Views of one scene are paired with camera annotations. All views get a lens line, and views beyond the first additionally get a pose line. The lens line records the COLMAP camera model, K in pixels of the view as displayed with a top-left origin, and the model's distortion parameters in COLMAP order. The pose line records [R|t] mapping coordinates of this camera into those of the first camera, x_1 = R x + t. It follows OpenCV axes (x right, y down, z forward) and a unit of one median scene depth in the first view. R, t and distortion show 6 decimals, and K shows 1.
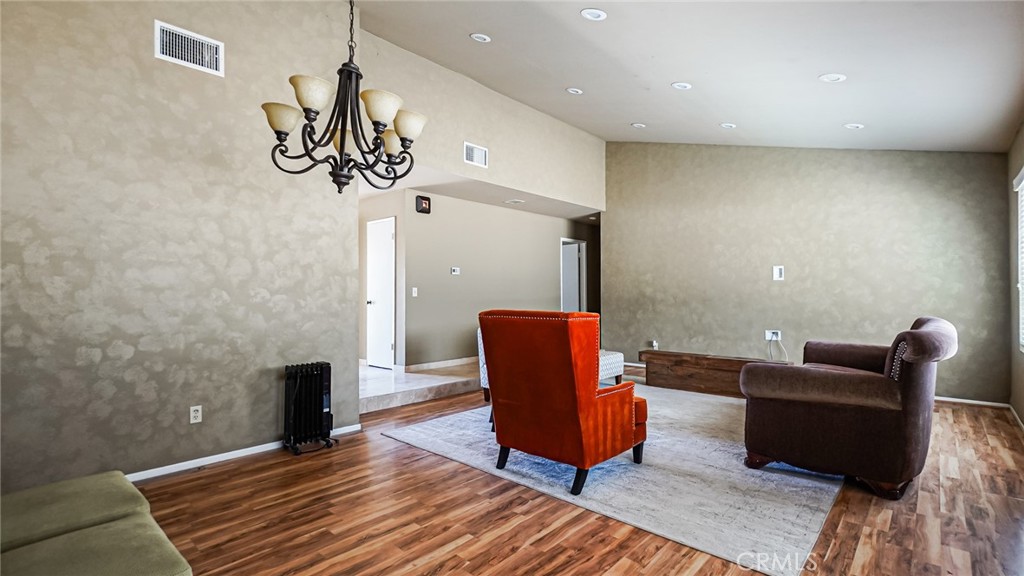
lens RADIAL K [[482.5, 0, 514.9], [0, 482.5, 292.1], [0, 0, 1]] dist [0.000092, -0.000160]
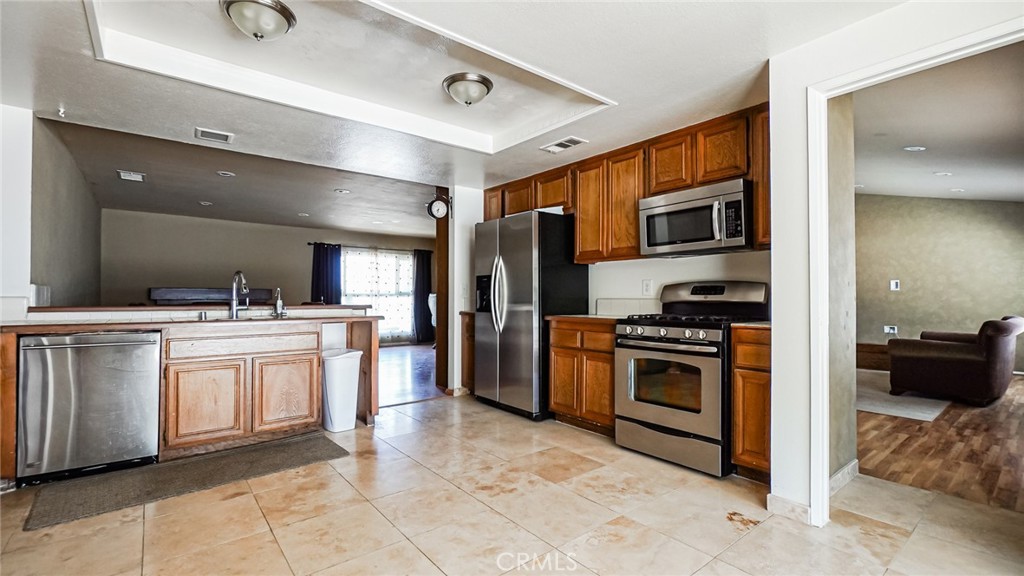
lens RADIAL K [[452.1, 0, 506.2], [0, 452.1, 291.3], [0, 0, 1]] dist [-0.002273, 0.001367]
pose [[0.985627, 0.002511, -0.168919, -0.369055], [-0.004044, 0.999954, -0.008735, -0.006048], [0.168890, 0.009293, 0.985591, -0.517048]]
